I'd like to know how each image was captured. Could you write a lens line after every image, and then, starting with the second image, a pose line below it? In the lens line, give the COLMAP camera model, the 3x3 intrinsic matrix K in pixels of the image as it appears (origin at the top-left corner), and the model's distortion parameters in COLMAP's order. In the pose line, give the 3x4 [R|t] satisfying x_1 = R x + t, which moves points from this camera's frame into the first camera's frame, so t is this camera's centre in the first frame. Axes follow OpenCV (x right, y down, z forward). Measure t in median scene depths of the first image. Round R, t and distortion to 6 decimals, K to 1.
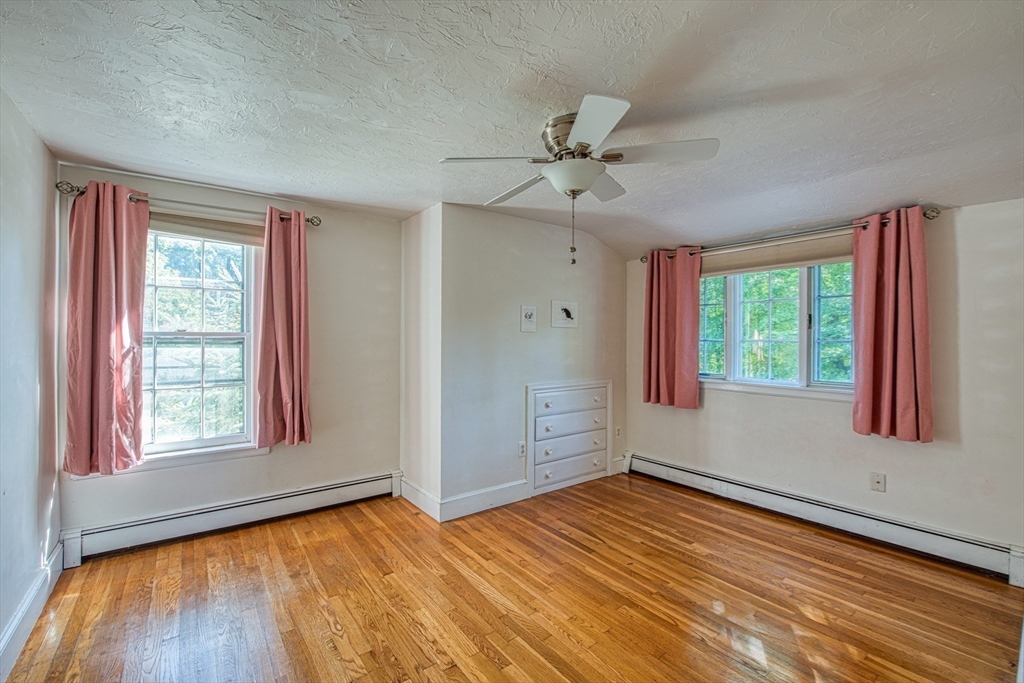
lens RADIAL K [[430.8, 0, 509.4], [0, 430.8, 338.1], [0, 0, 1]] dist [-0.023216, -0.000286]
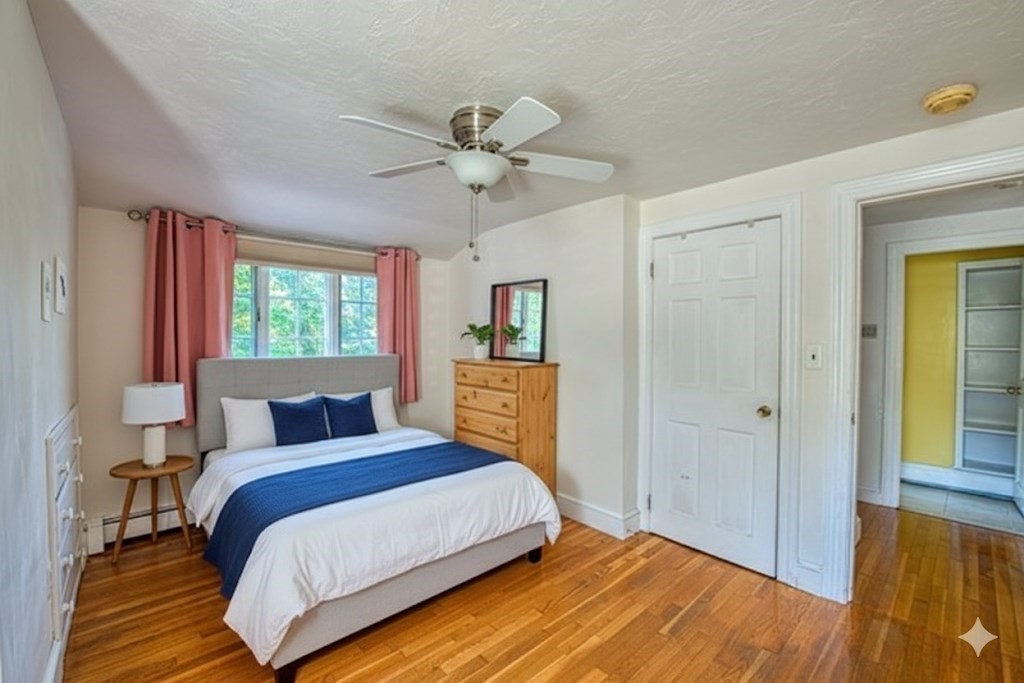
lens RADIAL K [[430.8, 0, 510.8], [0, 430.8, 341.9], [0, 0, 1]] dist [-0.023216, -0.000286]
pose [[-0.105412, -0.012769, 0.994347, -0.463913], [-0.005931, 0.999908, 0.012211, 0.000634], [-0.994411, -0.004610, -0.105478, 0.579189]]
